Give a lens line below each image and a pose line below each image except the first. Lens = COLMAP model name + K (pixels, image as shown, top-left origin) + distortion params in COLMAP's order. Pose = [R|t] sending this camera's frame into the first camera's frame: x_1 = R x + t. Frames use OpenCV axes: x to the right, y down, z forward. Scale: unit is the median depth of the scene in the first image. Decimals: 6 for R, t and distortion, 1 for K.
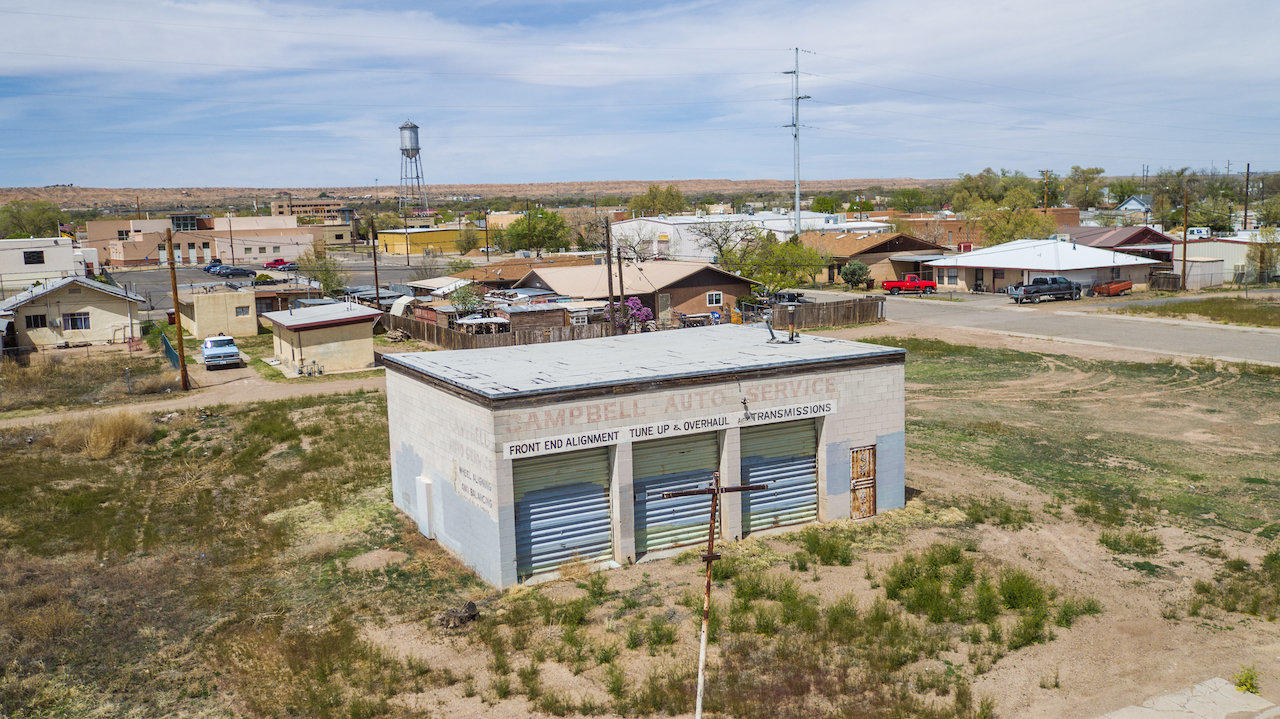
lens RADIAL K [[1135.4, 0, 645.2], [0, 1135.4, 359.6], [0, 0, 1]] dist [0.040177, -0.018683]
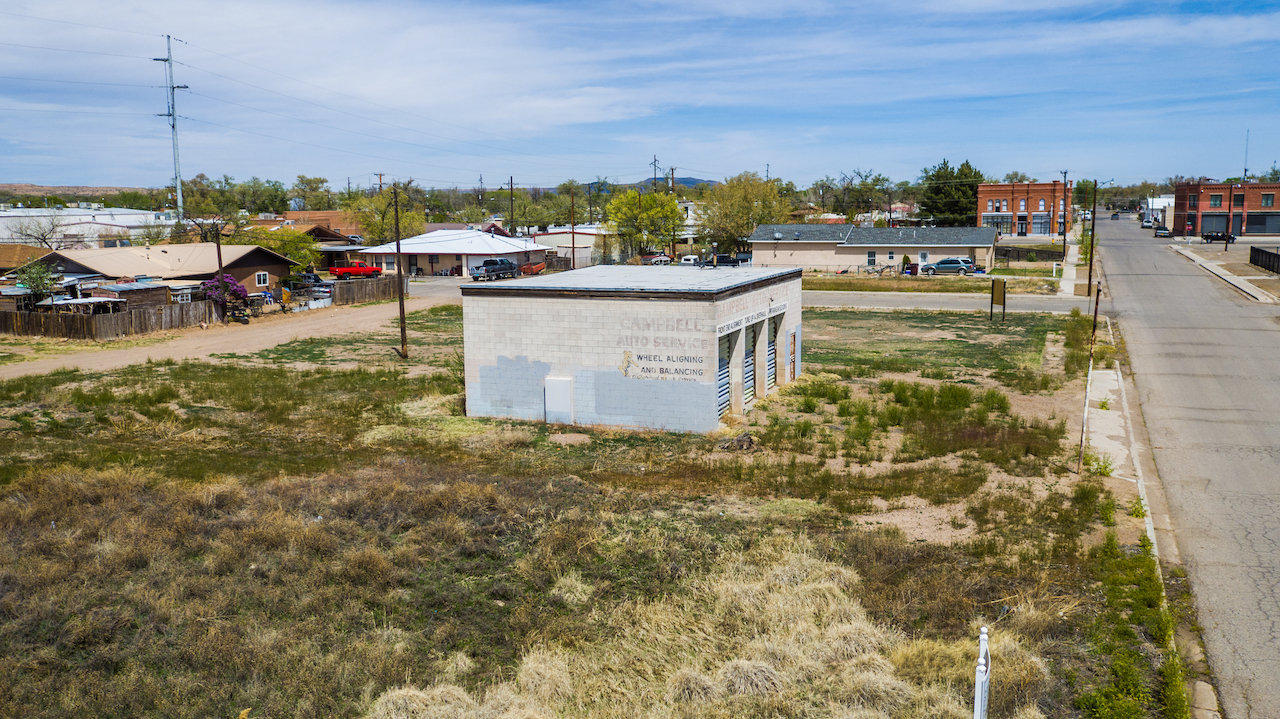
lens RADIAL K [[1135.4, 0, 645.2], [0, 1135.4, 359.6], [0, 0, 1]] dist [0.040177, -0.018683]
pose [[0.753836, -0.068595, 0.653472, -0.419495], [0.075858, 0.996971, 0.017144, 0.032367], [-0.652669, 0.036647, 0.756756, 0.004434]]
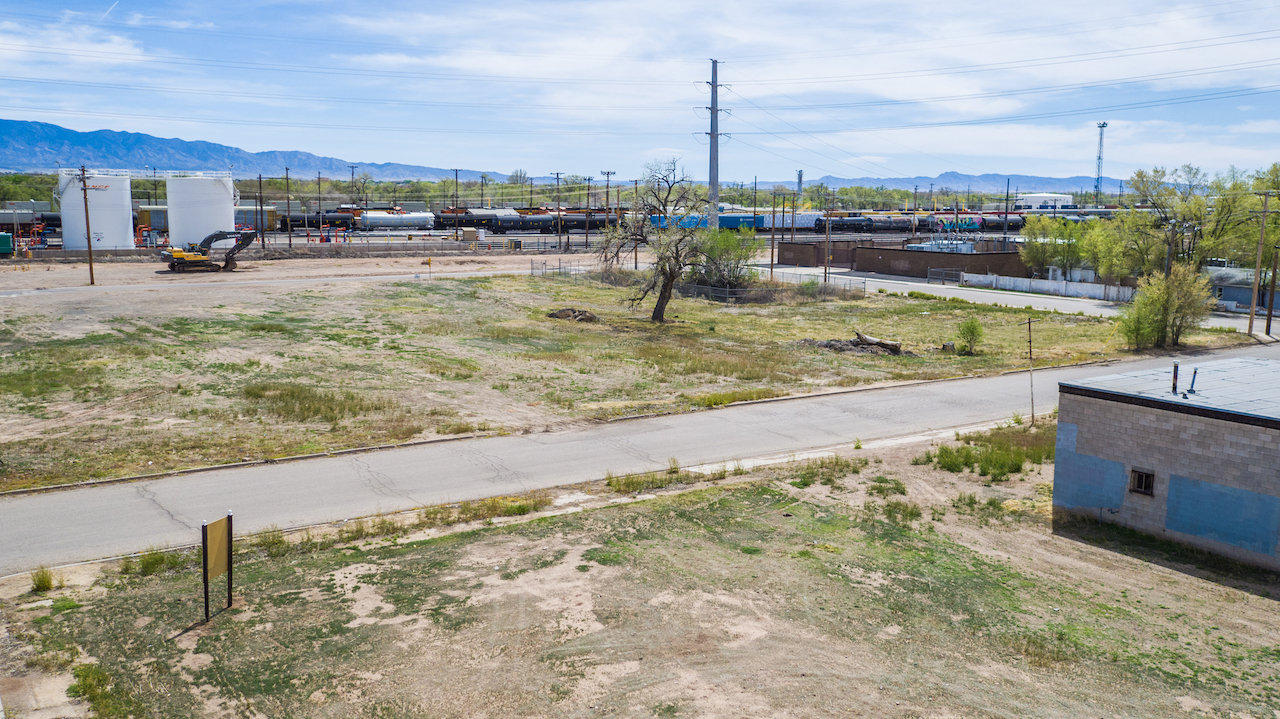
lens RADIAL K [[1135.4, 0, 645.2], [0, 1135.4, 359.6], [0, 0, 1]] dist [0.040177, -0.018683]
pose [[-0.993975, 0.036364, -0.103401, 0.374986], [0.005761, 0.959392, 0.282017, -0.180659], [0.109457, 0.279722, -0.953821, 0.989692]]
